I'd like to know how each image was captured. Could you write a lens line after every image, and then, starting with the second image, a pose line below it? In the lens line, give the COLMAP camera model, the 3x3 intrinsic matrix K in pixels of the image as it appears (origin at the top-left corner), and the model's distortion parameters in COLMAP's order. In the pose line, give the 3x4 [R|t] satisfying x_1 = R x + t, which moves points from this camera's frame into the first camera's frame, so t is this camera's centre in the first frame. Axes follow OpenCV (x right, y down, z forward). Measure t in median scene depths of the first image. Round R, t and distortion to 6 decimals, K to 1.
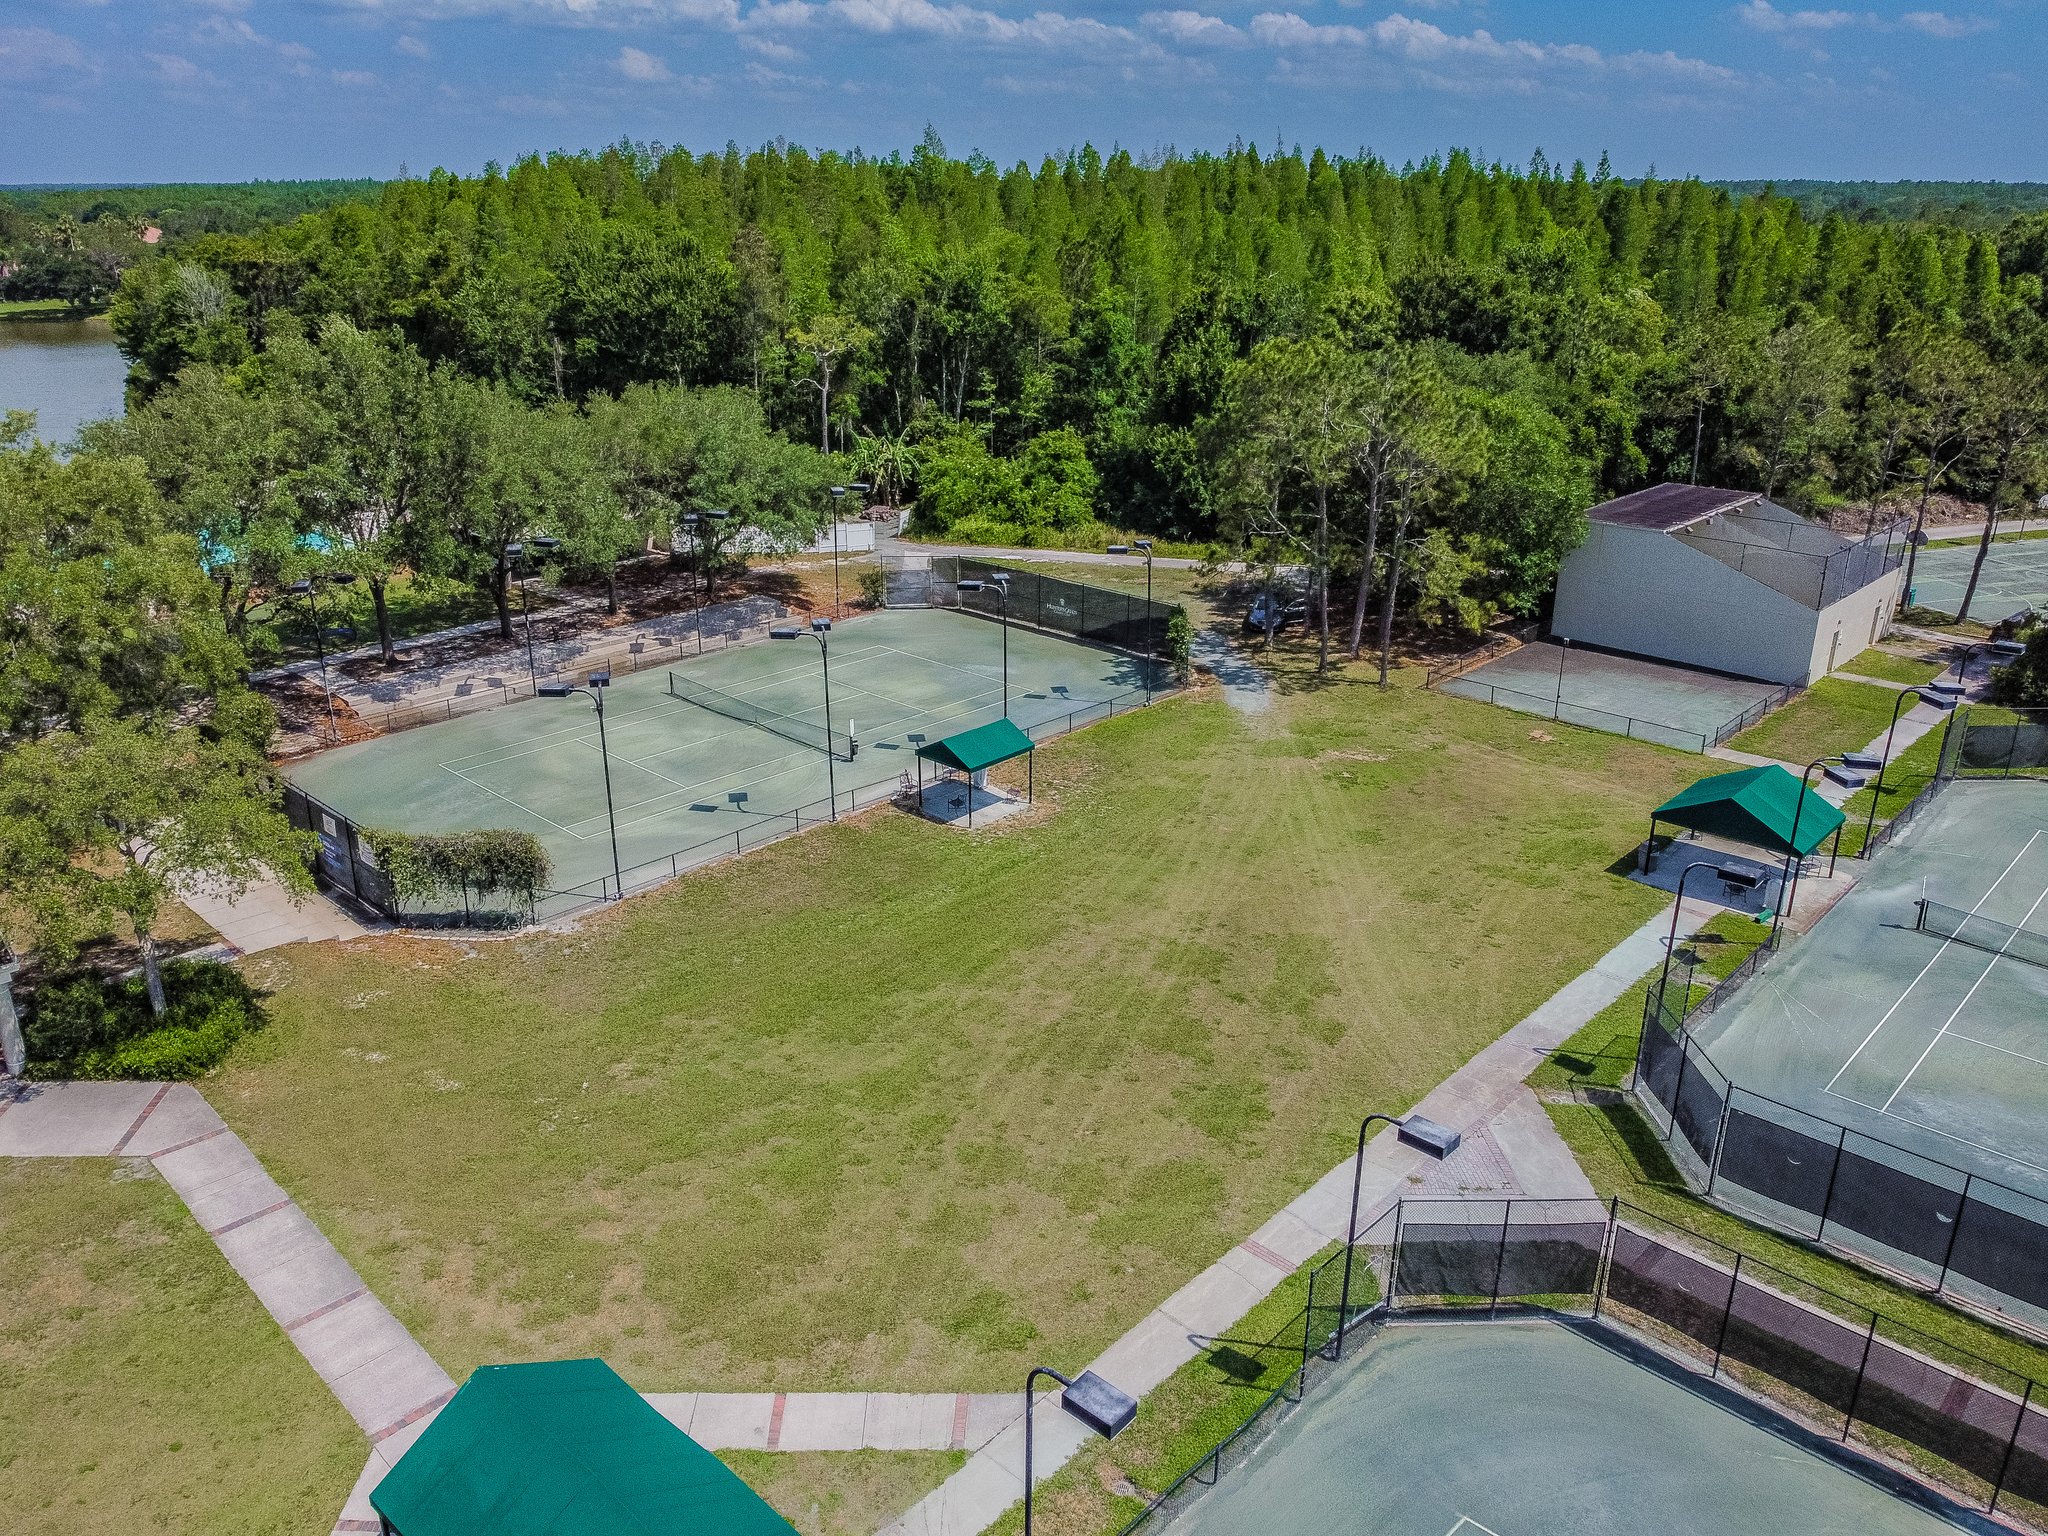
lens RADIAL K [[1543.5, 0, 1009.4], [0, 1543.5, 769.2], [0, 0, 1]] dist [0.000185, -0.003318]
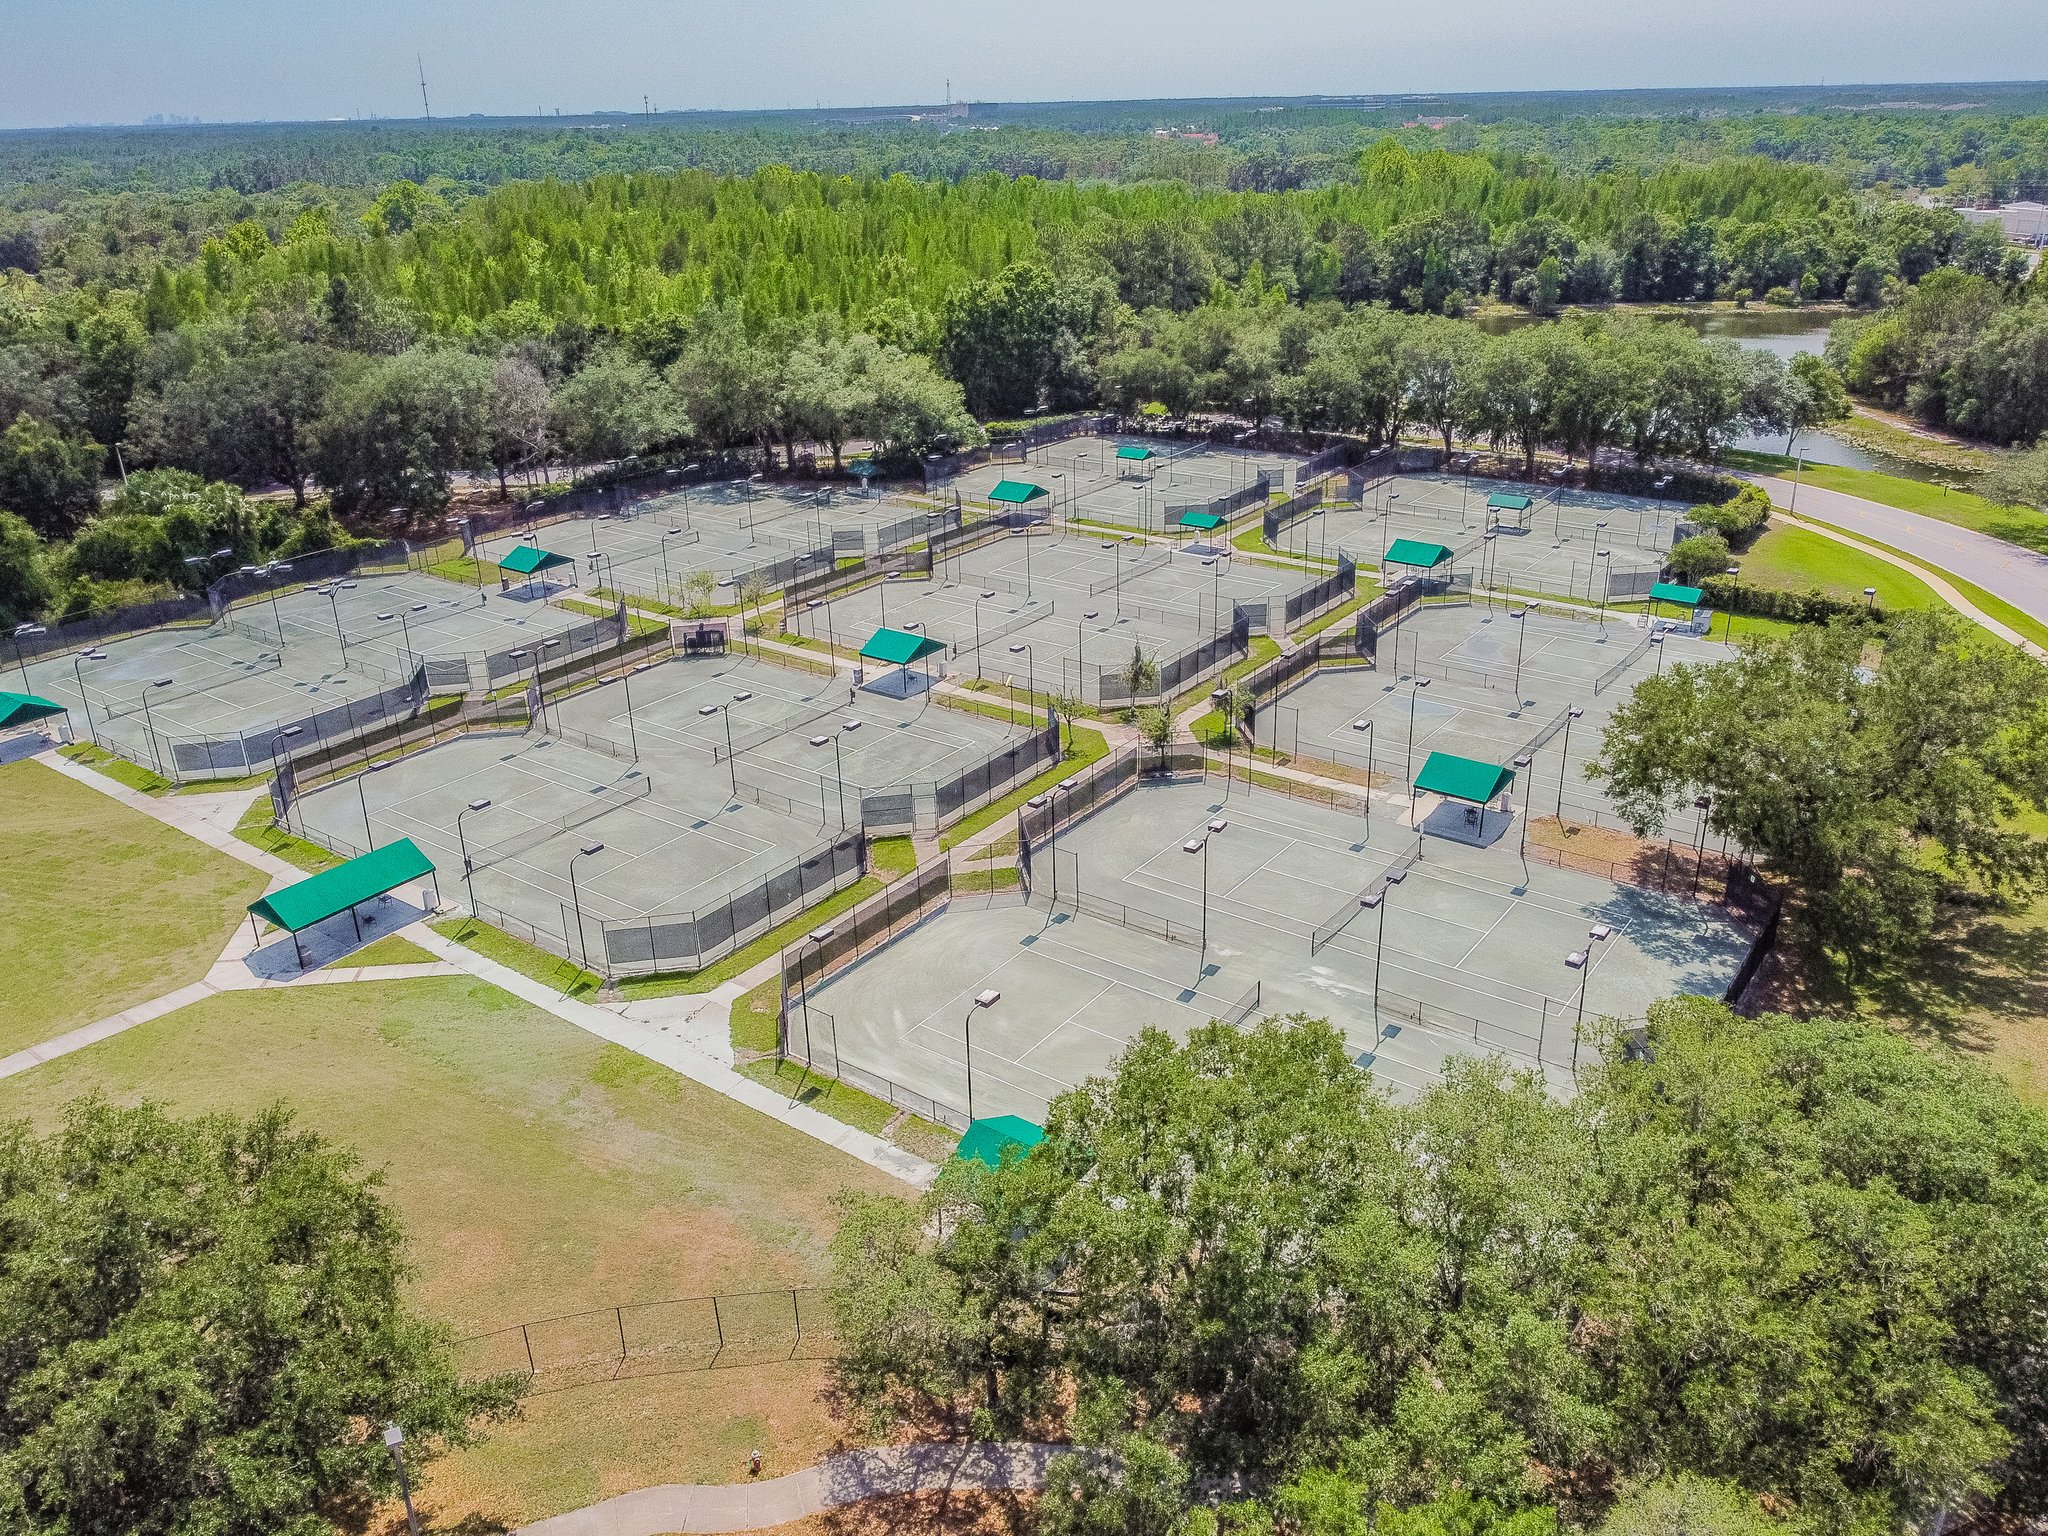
lens RADIAL K [[1543.5, 0, 1009.4], [0, 1543.5, 769.2], [0, 0, 1]] dist [0.000185, -0.003318]
pose [[-0.129156, -0.391256, 0.911174, -0.926631], [0.375010, 0.831356, 0.410139, -0.148875], [-0.917979, 0.394672, 0.039350, -0.158581]]
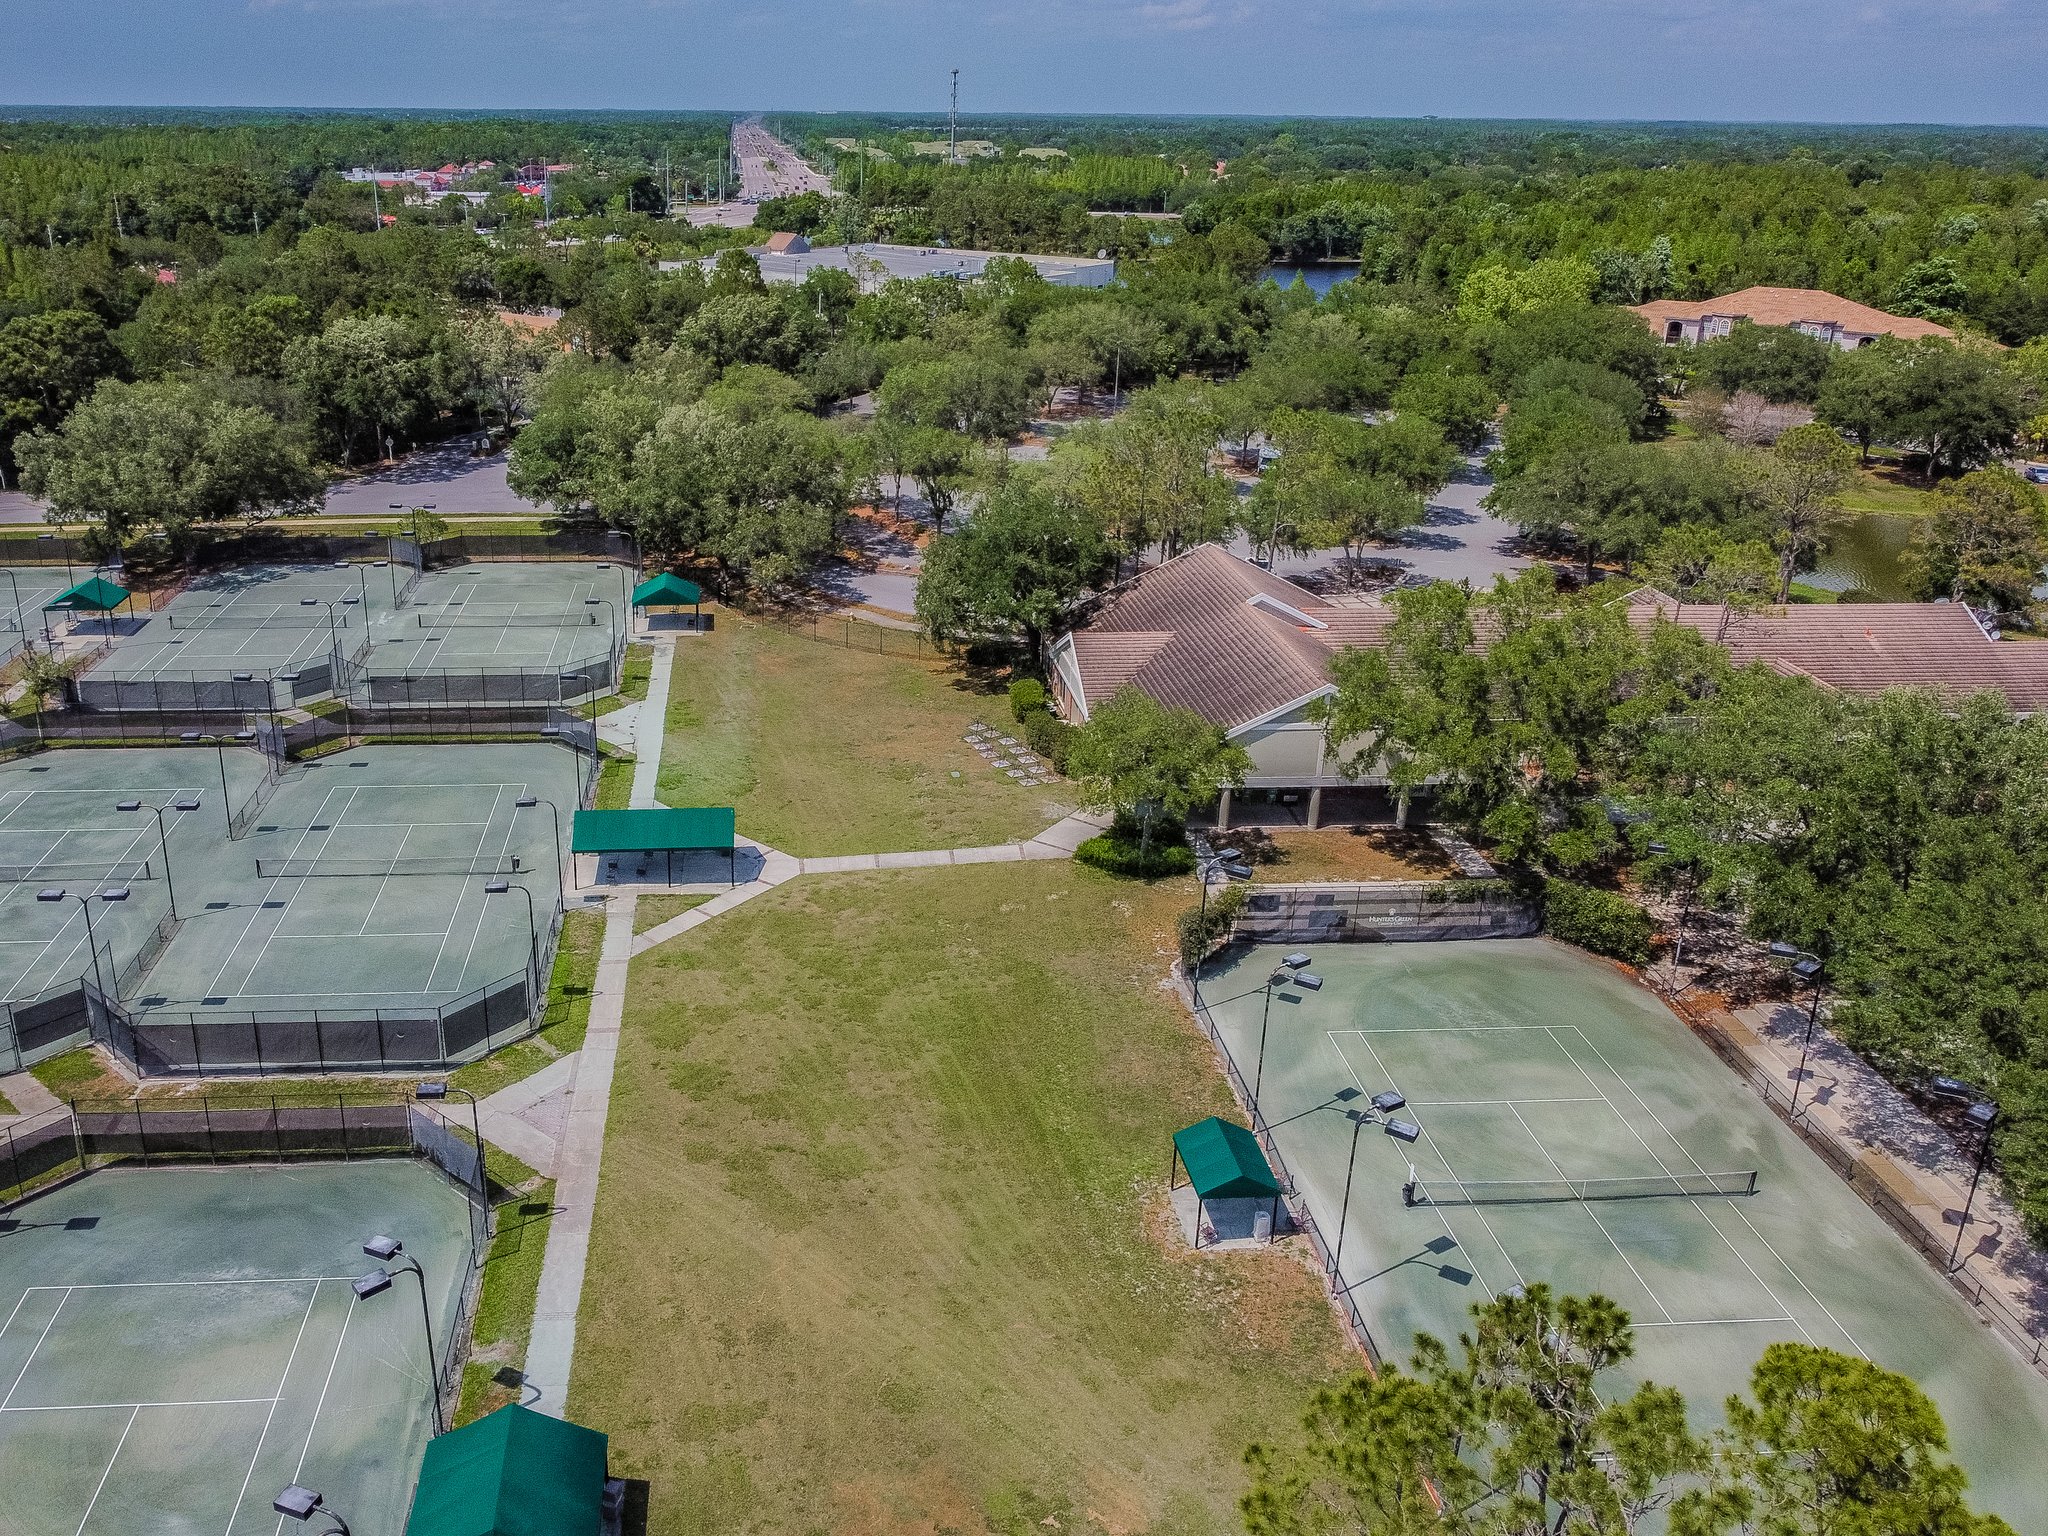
lens RADIAL K [[1543.5, 0, 1009.4], [0, 1543.5, 769.2], [0, 0, 1]] dist [0.000185, -0.003318]
pose [[-0.608060, 0.302968, -0.733807, 0.463012], [-0.307381, 0.762378, 0.569471, -0.474733], [0.731970, 0.571831, -0.370445, 0.738811]]
